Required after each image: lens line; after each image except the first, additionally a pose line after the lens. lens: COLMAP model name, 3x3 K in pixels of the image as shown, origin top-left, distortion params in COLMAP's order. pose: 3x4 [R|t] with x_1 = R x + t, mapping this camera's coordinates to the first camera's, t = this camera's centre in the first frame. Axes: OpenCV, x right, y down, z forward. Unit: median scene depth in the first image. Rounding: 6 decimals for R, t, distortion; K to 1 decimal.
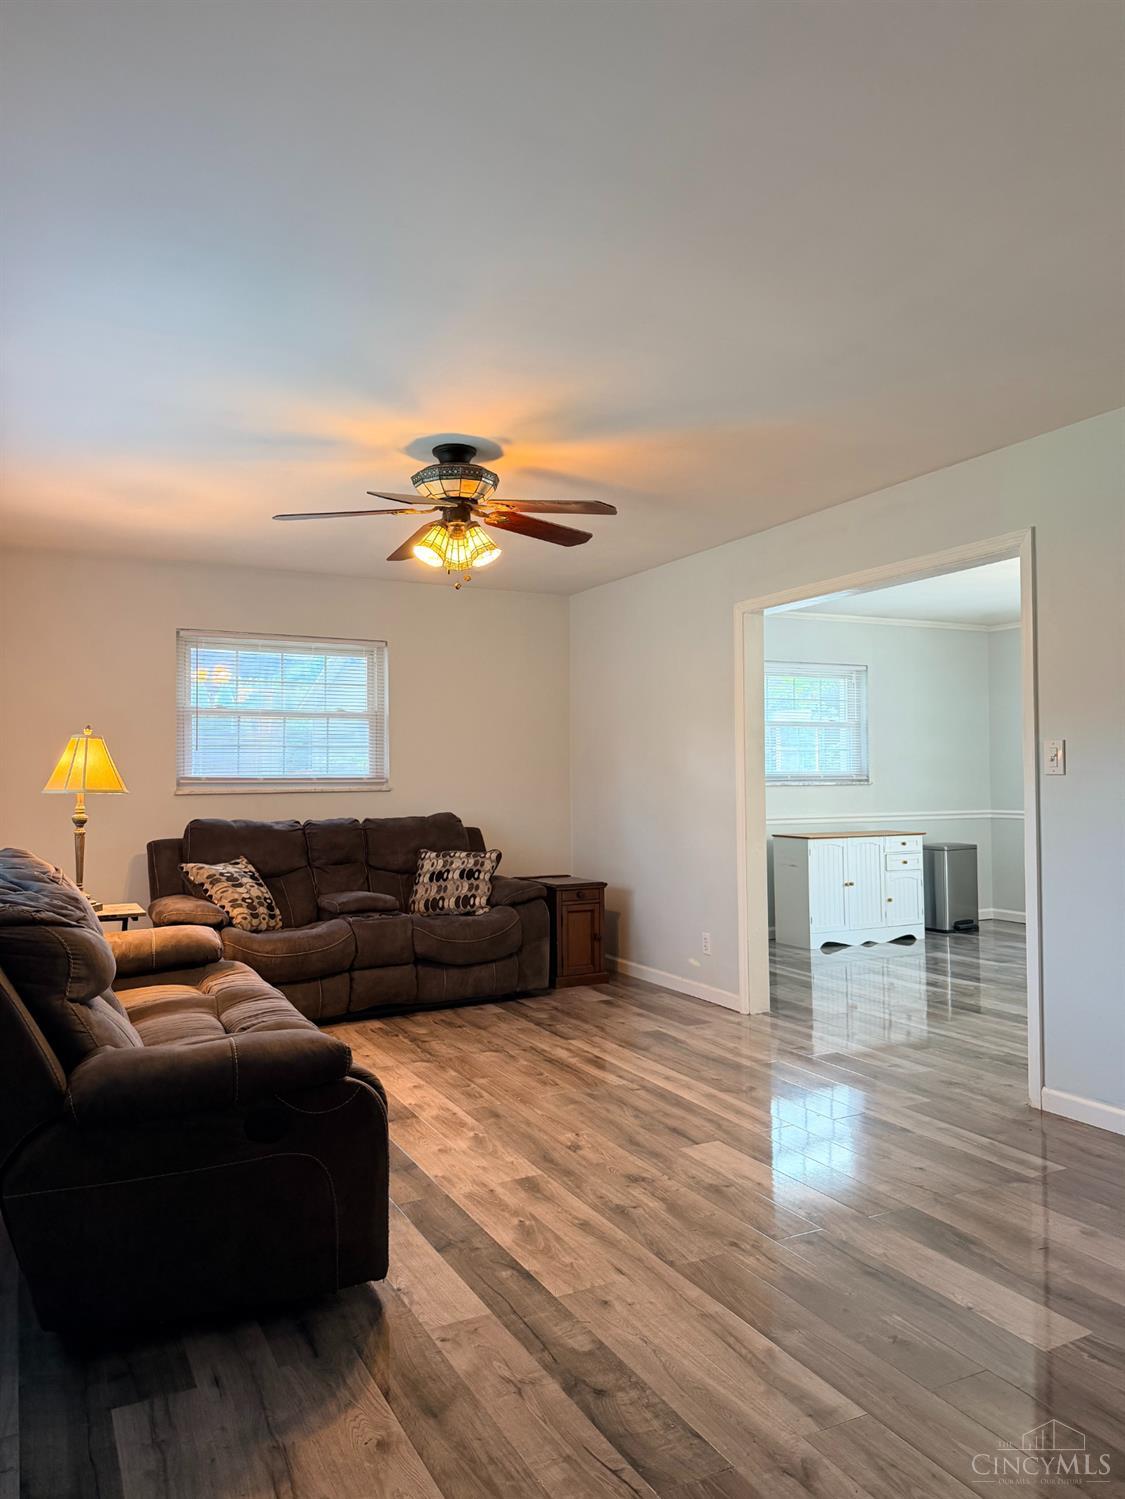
lens RADIAL K [[1047.6, 0, 560.2], [0, 1047.6, 748.3], [0, 0, 1]] dist [0.048159, -0.056176]
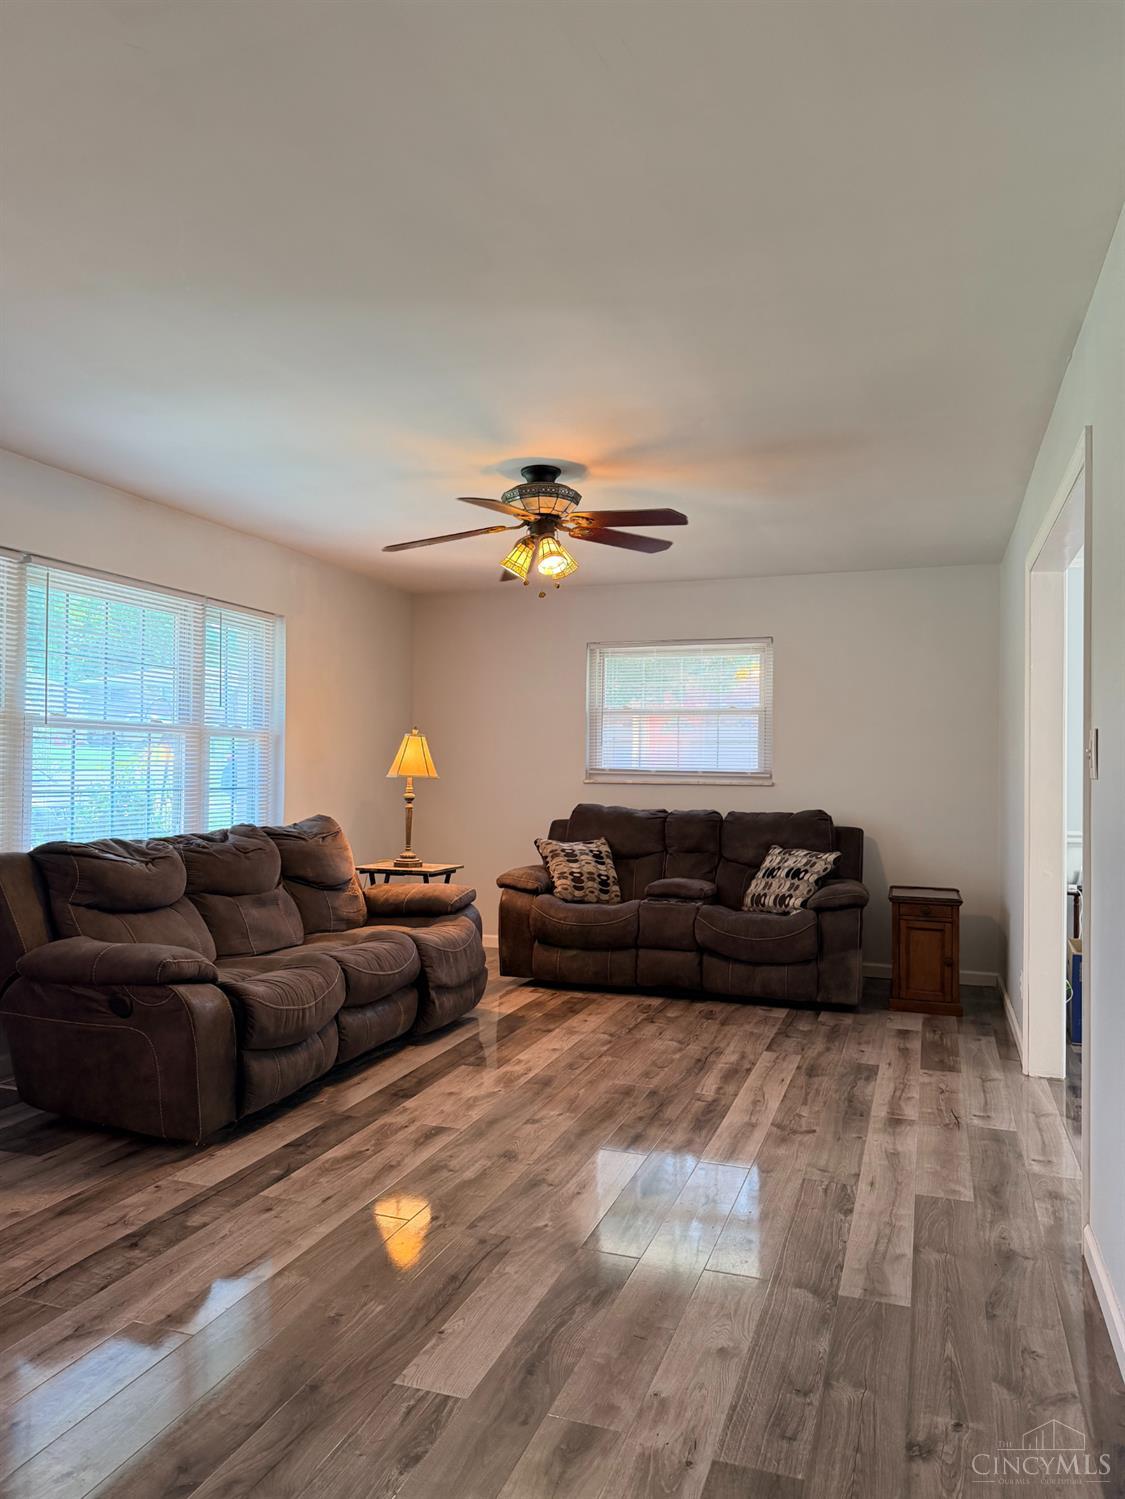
lens RADIAL K [[1047.6, 0, 570.3], [0, 1047.6, 737.8], [0, 0, 1]] dist [0.048159, -0.056176]
pose [[0.705685, 0.000850, -0.708525, 0.579858], [-0.005888, 0.999972, -0.004665, -0.000138], [0.708501, 0.007464, 0.705671, 0.206886]]
